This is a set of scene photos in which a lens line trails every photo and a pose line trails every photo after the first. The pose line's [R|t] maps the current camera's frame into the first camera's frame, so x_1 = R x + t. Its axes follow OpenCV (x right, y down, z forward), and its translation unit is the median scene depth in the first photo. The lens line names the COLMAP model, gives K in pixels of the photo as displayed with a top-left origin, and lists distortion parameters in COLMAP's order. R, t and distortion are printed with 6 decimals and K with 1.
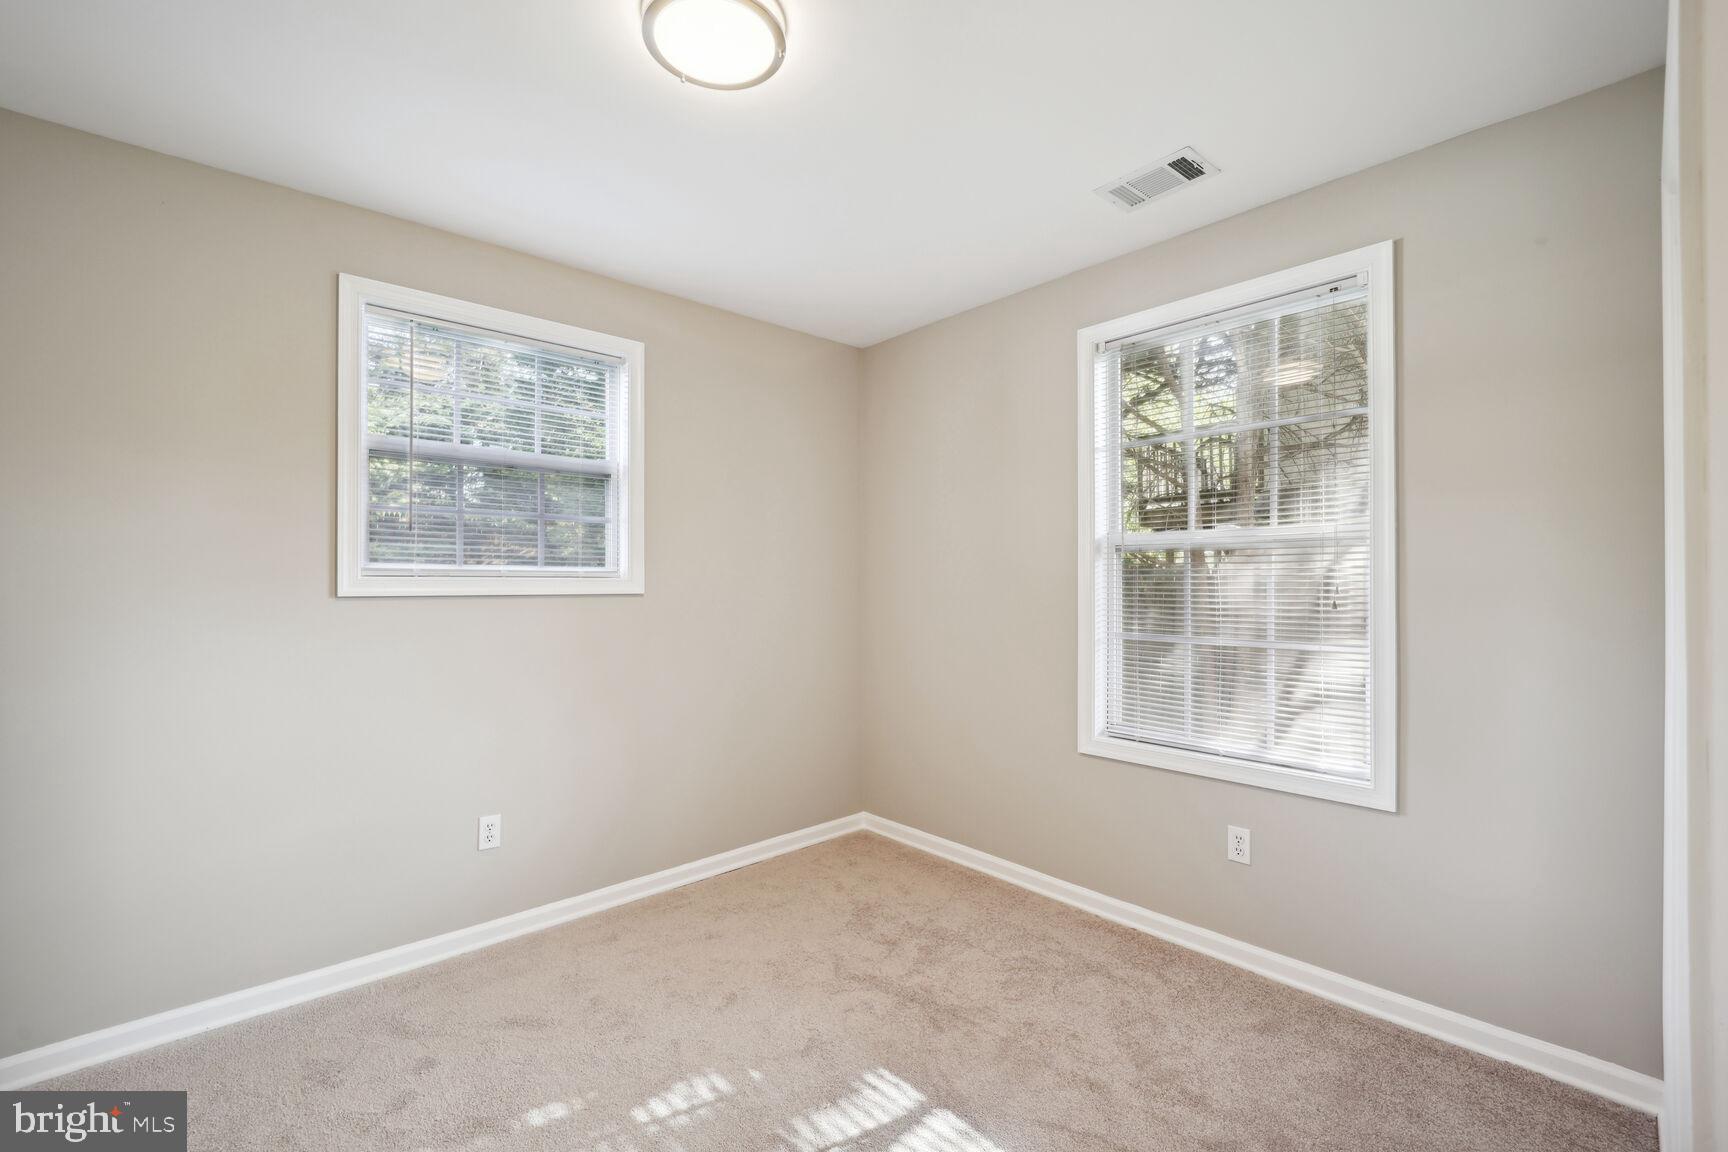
lens RADIAL K [[706.0, 0, 855.3], [0, 706.0, 580.9], [0, 0, 1]] dist [-0.022239, -0.000387]
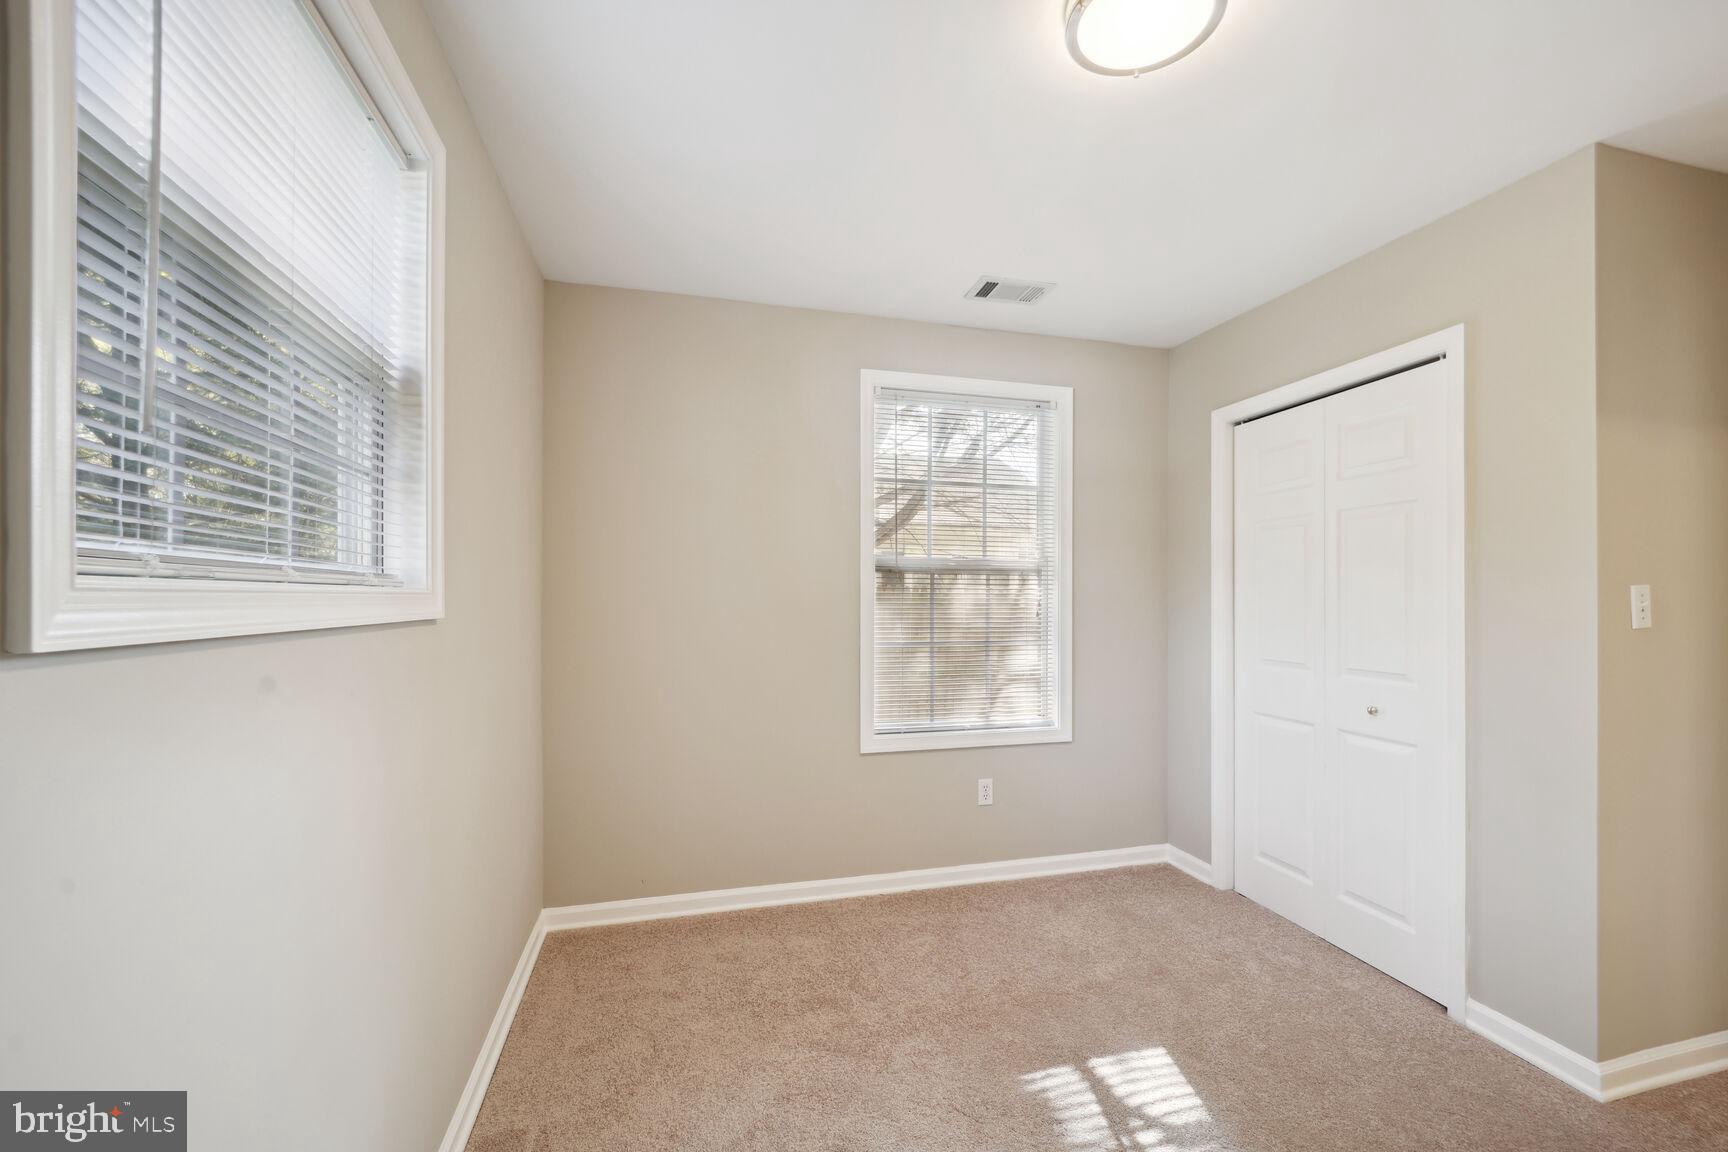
lens RADIAL K [[706.0, 0, 855.1], [0, 706.0, 587.7], [0, 0, 1]] dist [-0.022239, -0.000387]
pose [[0.465474, 0.013099, 0.884964, -0.780631], [-0.001296, 0.999899, -0.014118, 0.001454], [-0.885060, 0.005425, 0.465445, 0.587067]]
